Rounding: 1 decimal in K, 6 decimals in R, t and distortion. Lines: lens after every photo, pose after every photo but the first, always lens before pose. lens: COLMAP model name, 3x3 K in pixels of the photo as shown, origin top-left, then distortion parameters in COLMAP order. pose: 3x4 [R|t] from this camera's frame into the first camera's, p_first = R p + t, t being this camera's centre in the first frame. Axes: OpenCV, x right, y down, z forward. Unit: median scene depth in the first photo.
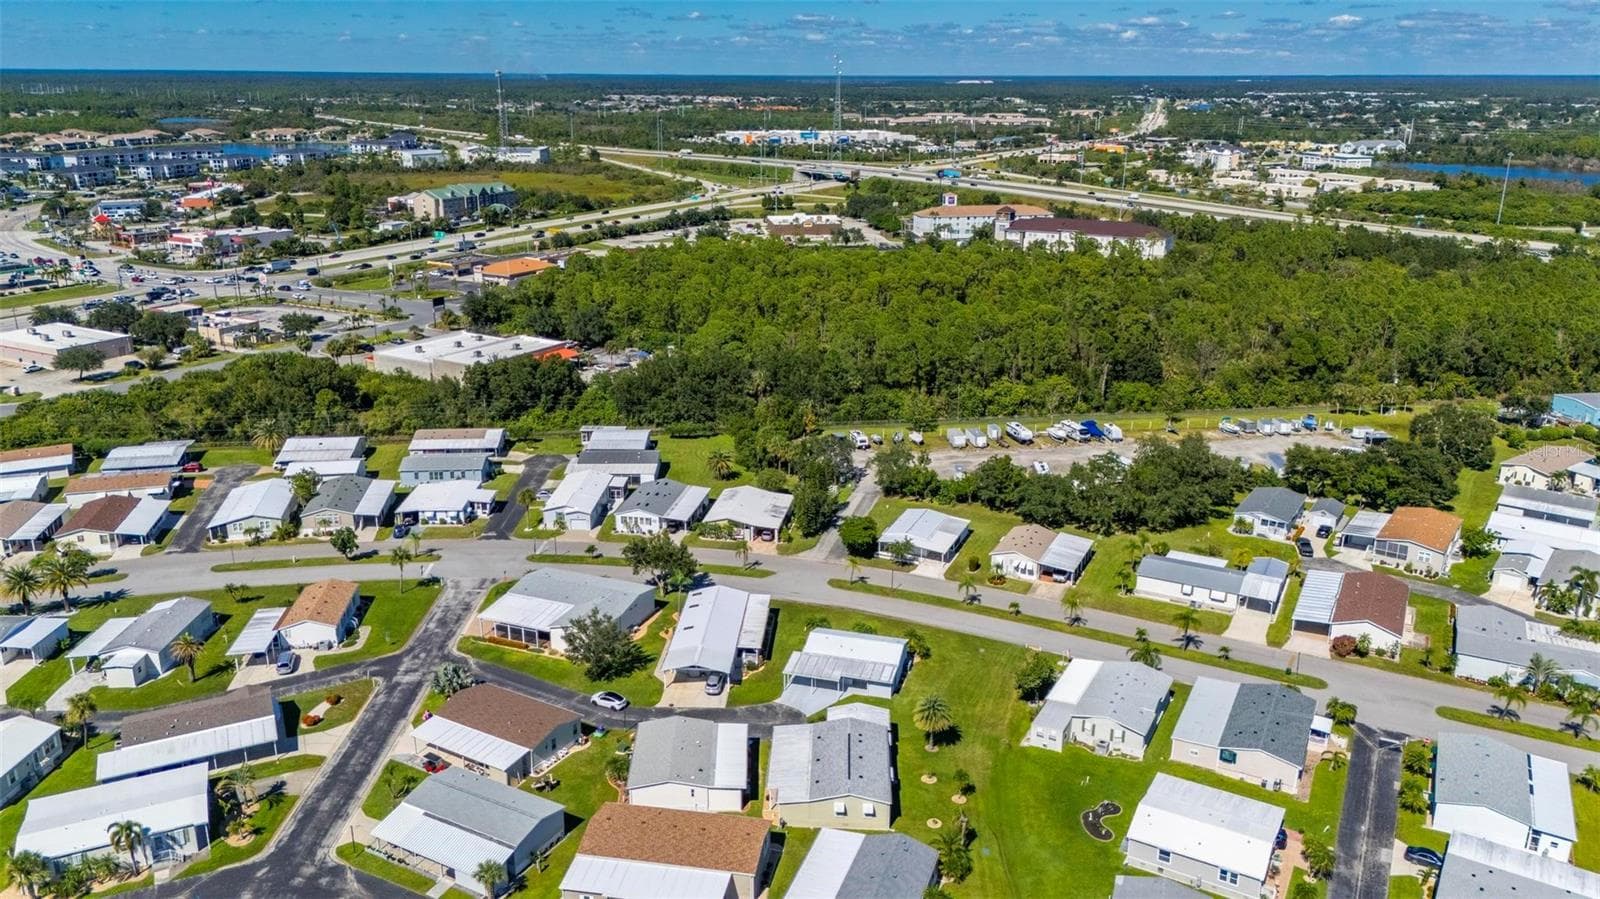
lens RADIAL K [[1137.7, 0, 790.4], [0, 1137.7, 452.6], [0, 0, 1]] dist [0.070657, -0.071639]
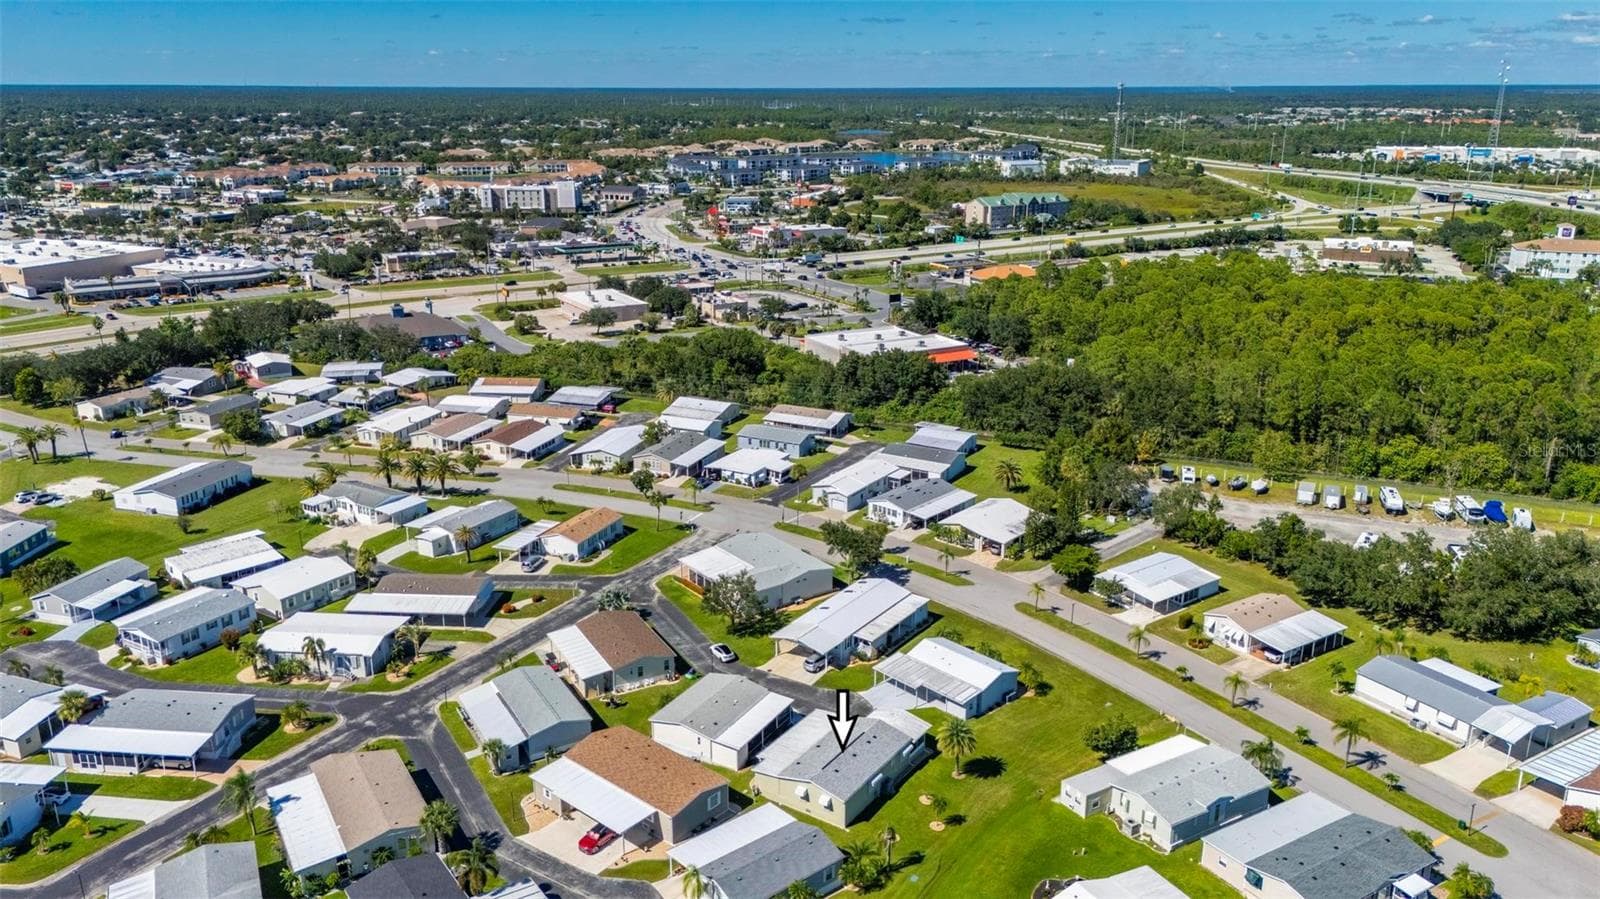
lens RADIAL K [[1137.7, 0, 790.4], [0, 1137.7, 452.6], [0, 0, 1]] dist [0.070657, -0.071639]
pose [[0.861444, 0.151836, -0.484623, 0.267602], [-0.156912, 0.987146, 0.030360, -0.009746], [0.483003, 0.049890, 0.874196, 0.048606]]
